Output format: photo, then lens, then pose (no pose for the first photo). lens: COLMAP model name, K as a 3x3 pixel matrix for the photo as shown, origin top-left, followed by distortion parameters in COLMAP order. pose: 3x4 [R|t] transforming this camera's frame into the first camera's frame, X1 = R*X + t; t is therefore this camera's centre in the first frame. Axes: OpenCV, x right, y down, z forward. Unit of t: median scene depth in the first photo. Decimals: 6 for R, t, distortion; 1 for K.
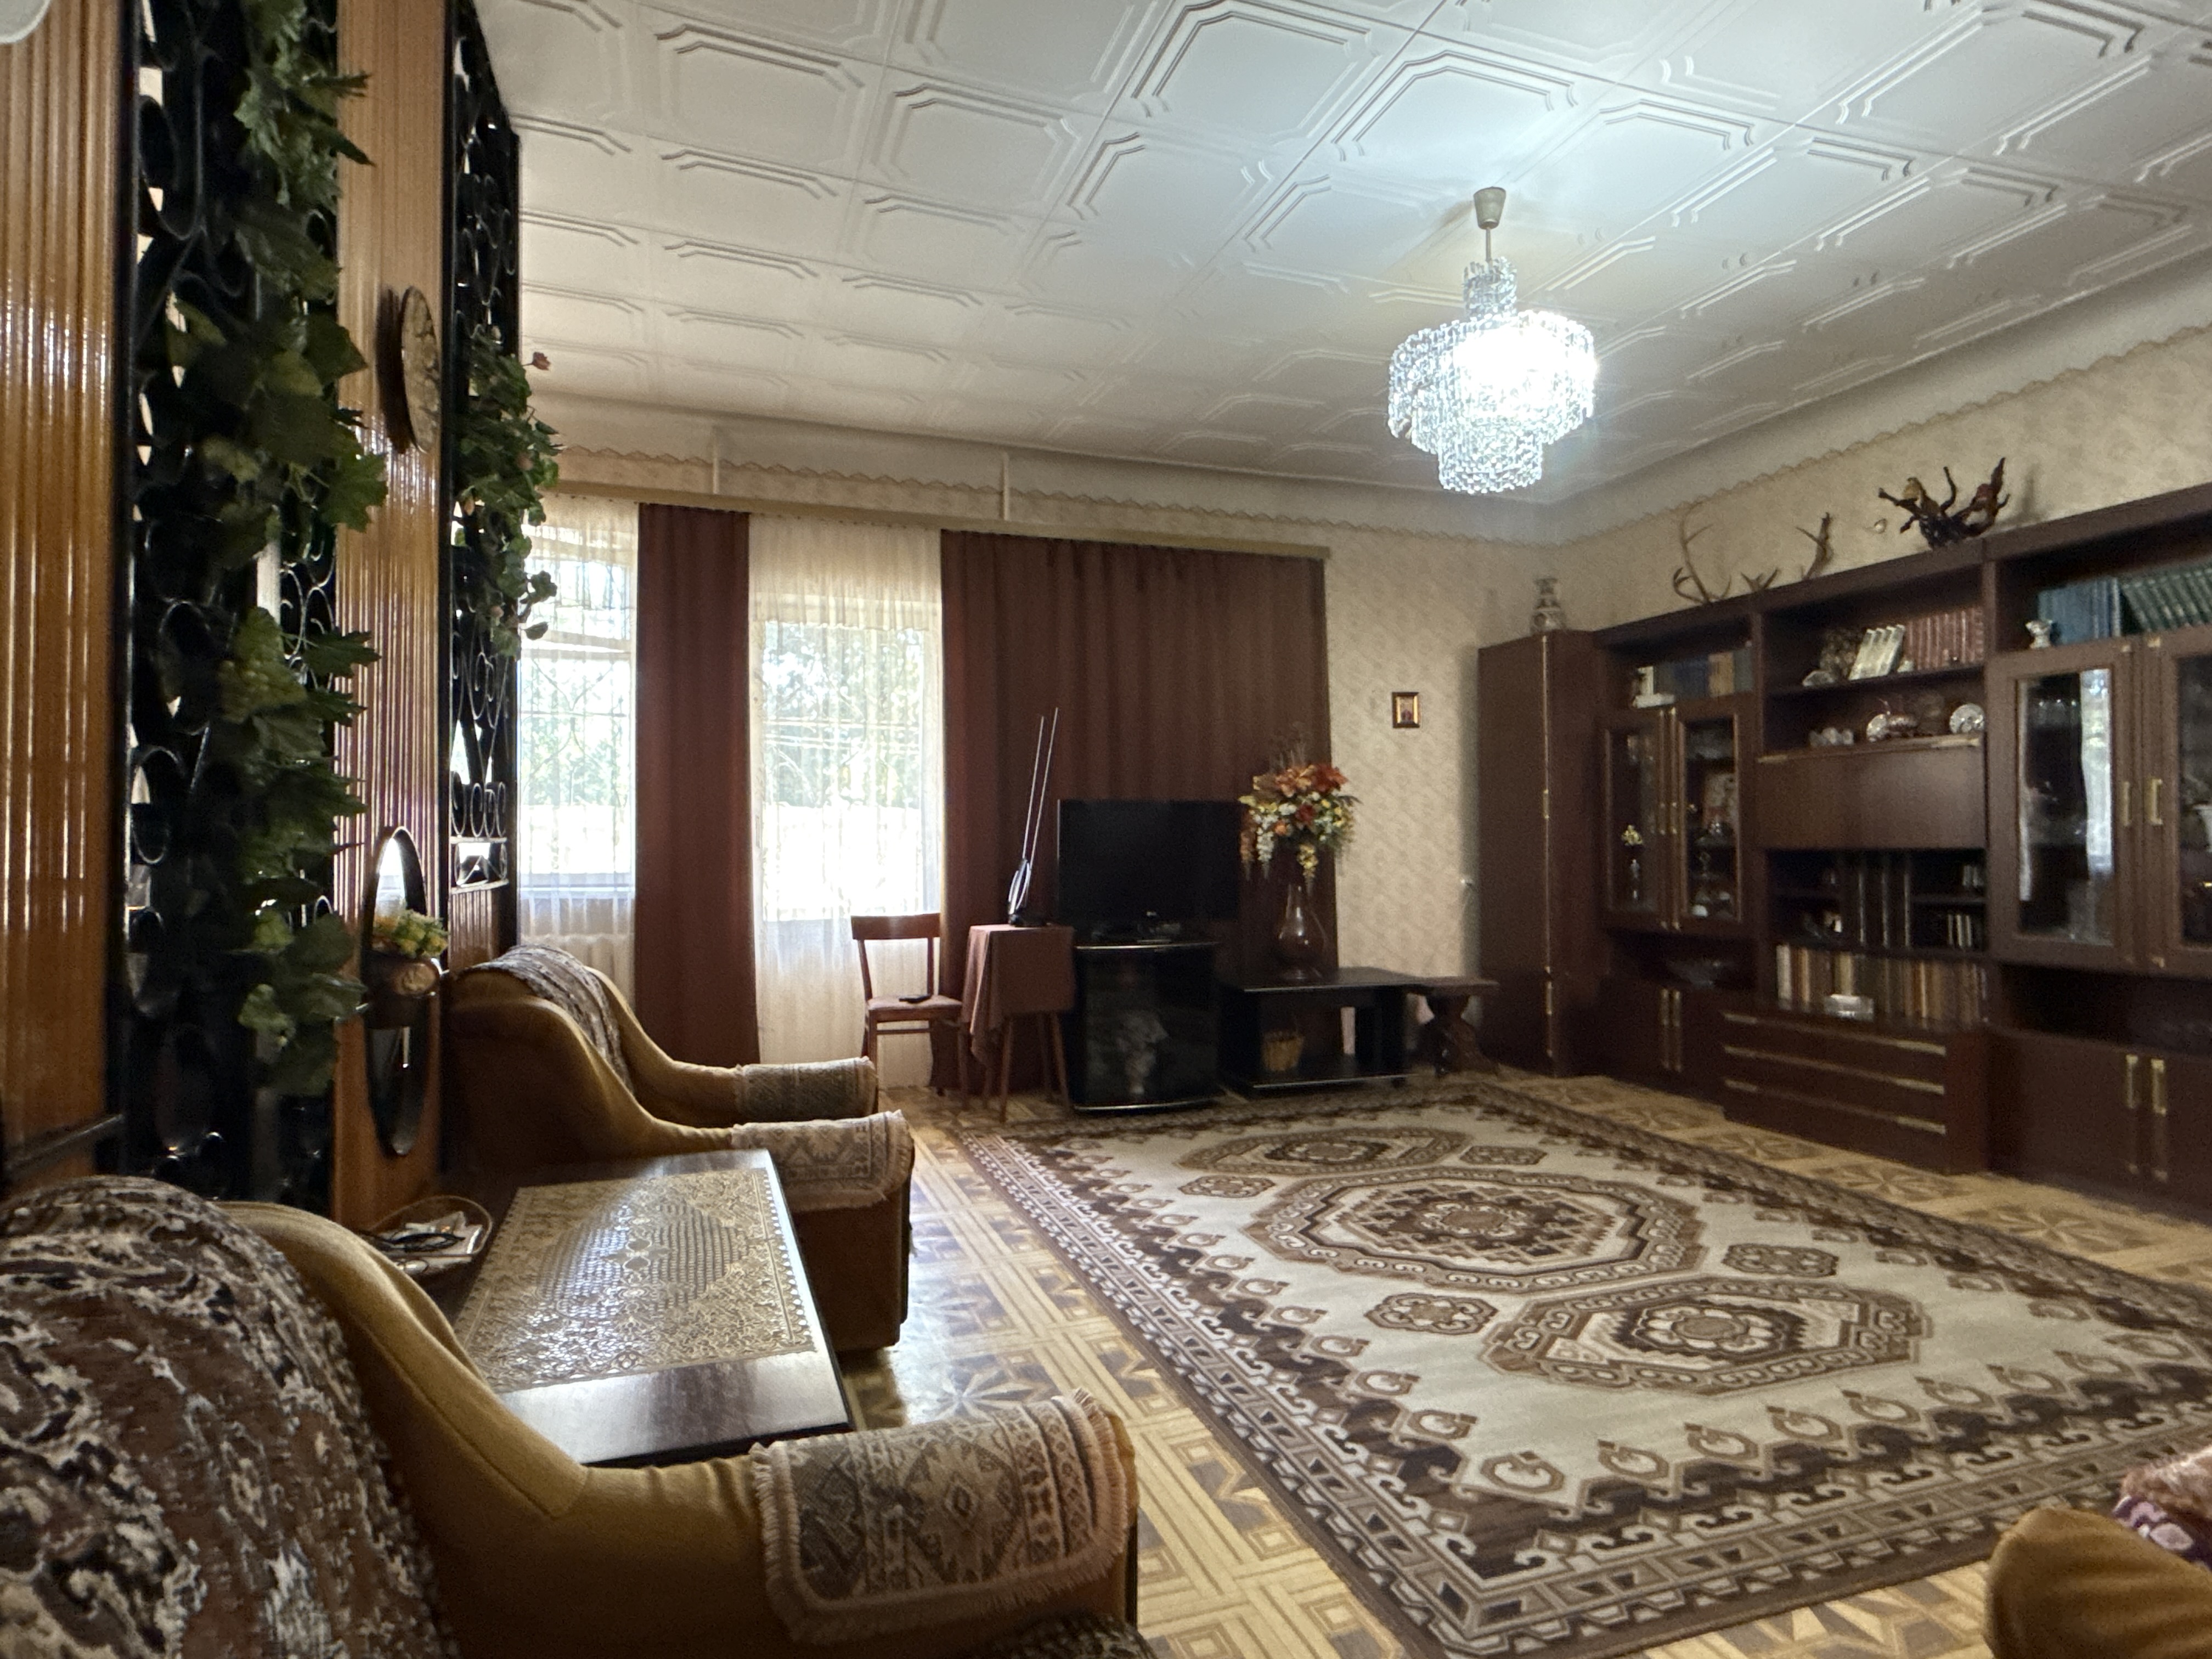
lens RADIAL K [[1261.7, 0, 1122.2], [0, 1261.7, 832.6], [0, 0, 1]] dist [-0.005214, -0.001210]
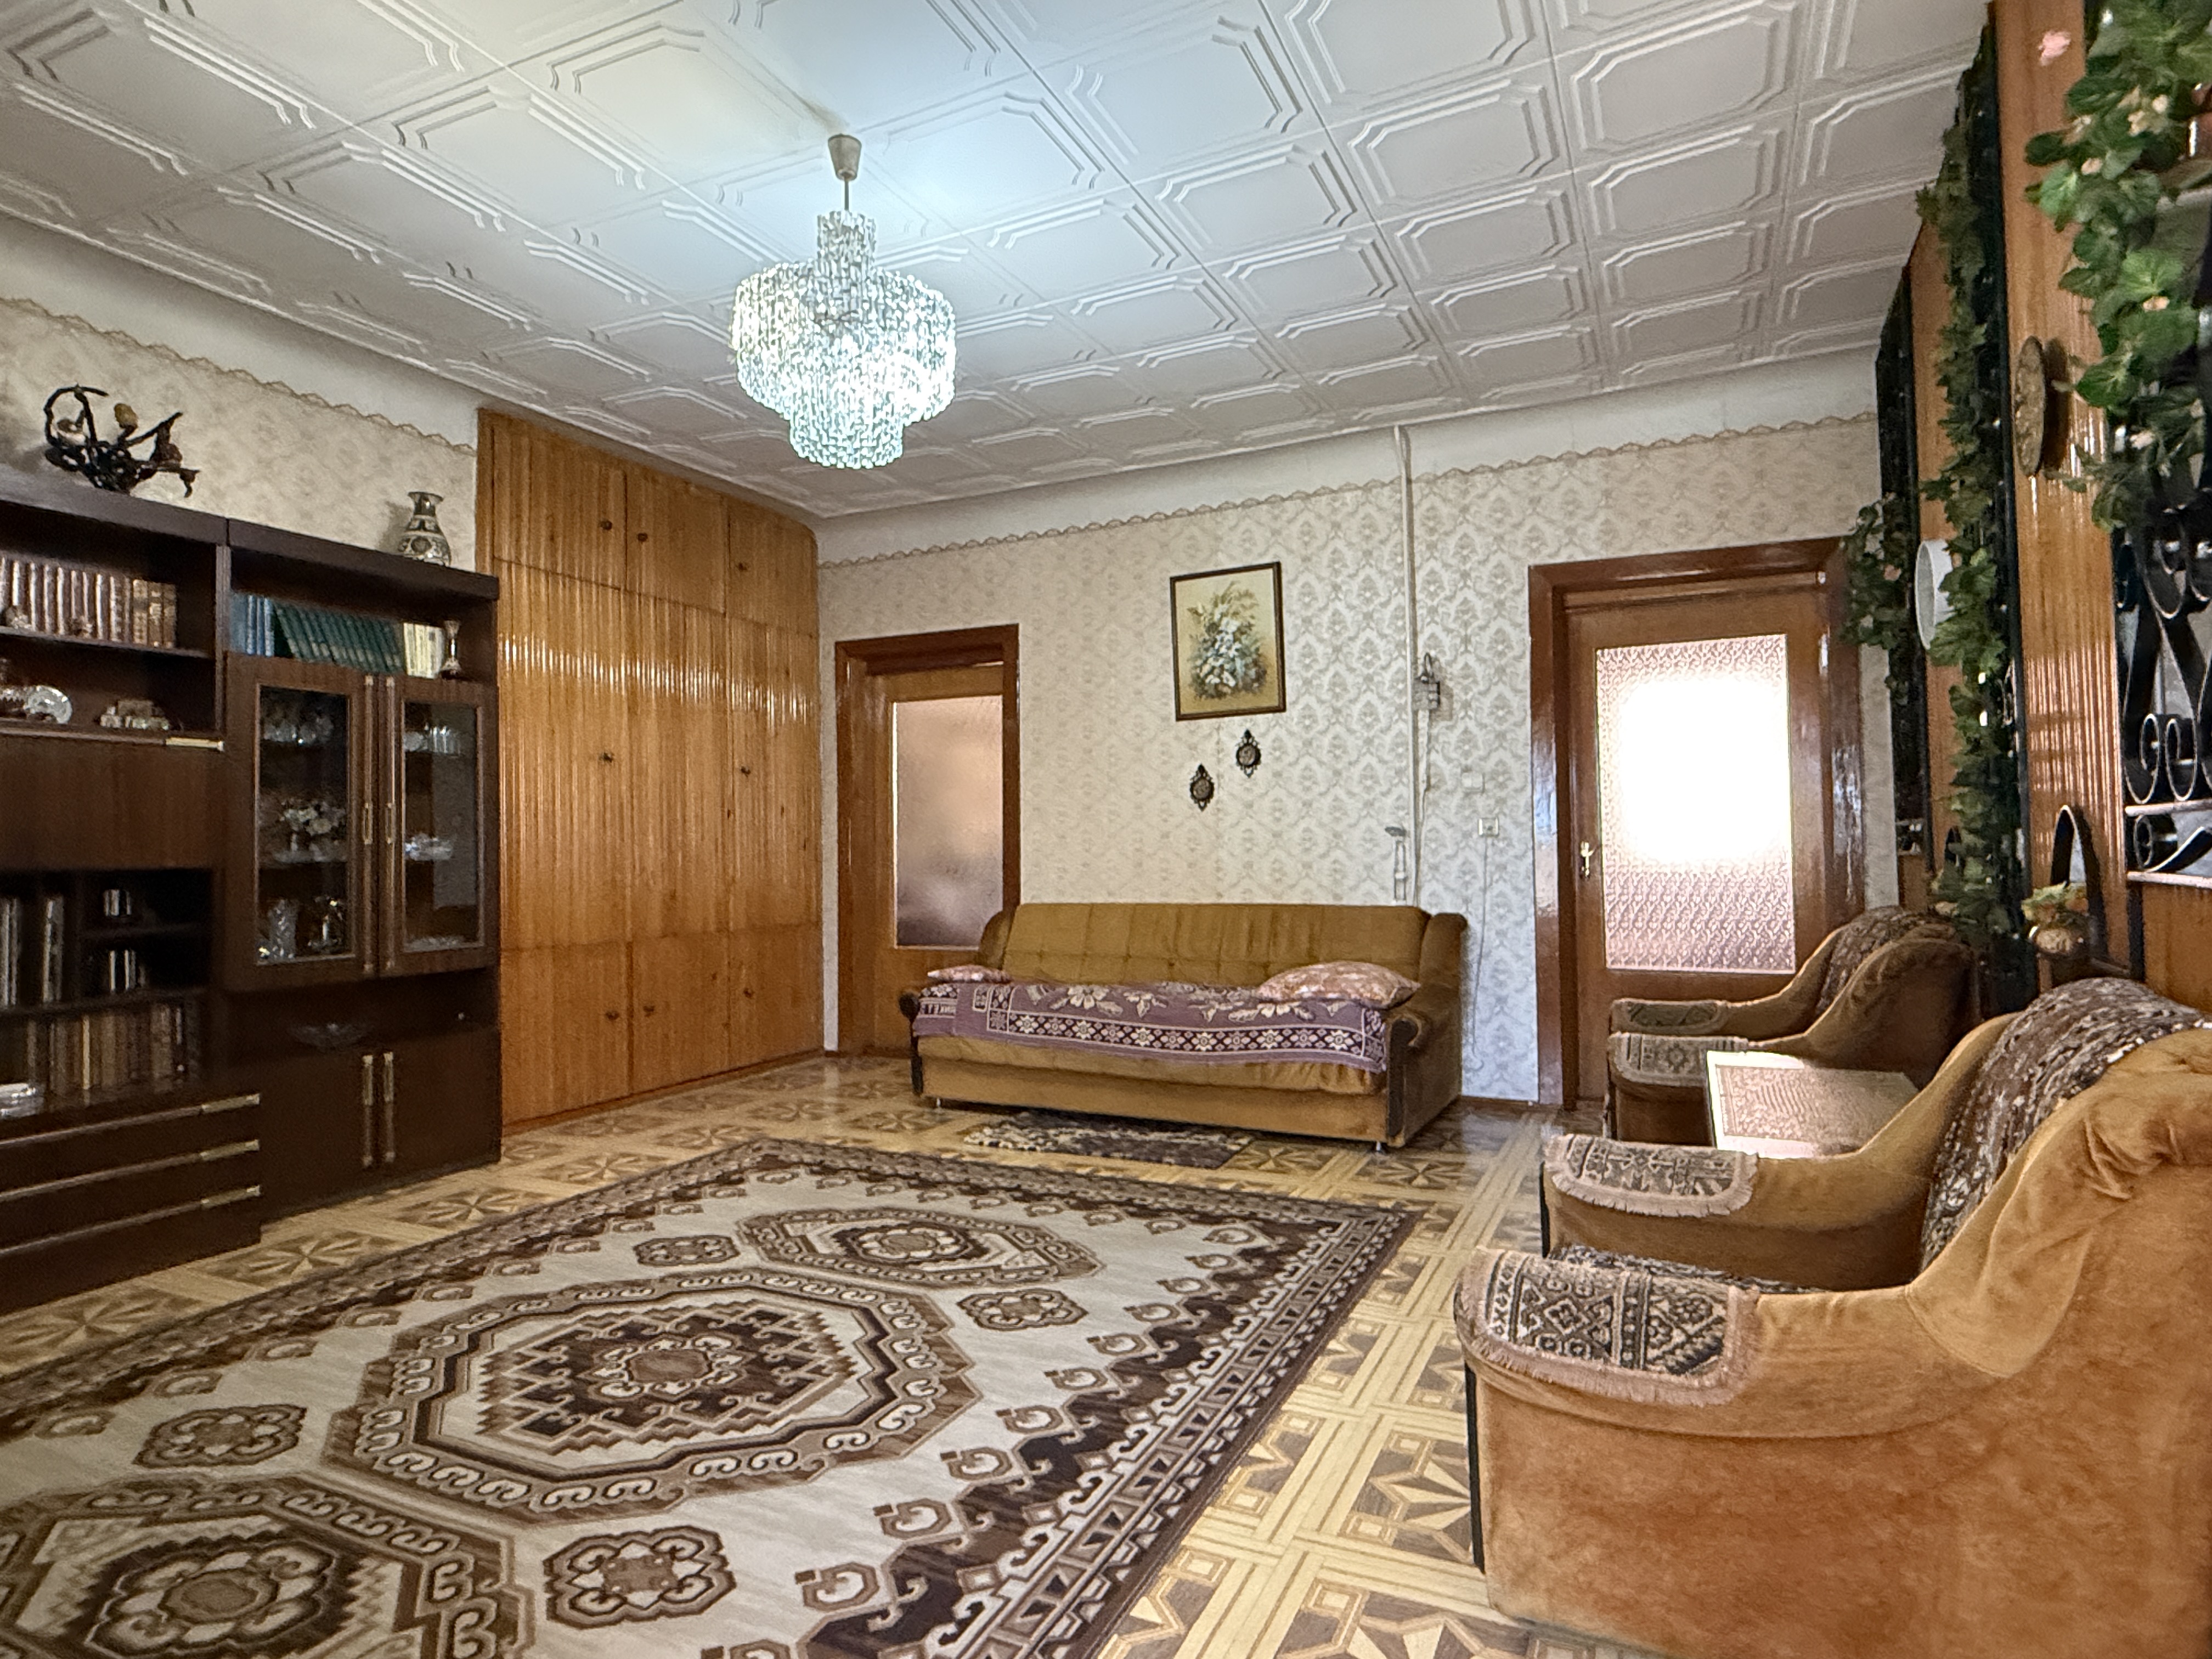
lens RADIAL K [[1261.7, 0, 1114.3], [0, 1261.7, 818.5], [0, 0, 1]] dist [-0.005214, -0.001210]
pose [[-0.723106, 0.036410, 0.689777, -0.501737], [0.011924, 0.999119, -0.040239, 0.030752], [-0.690634, -0.020872, -0.722903, 1.636899]]
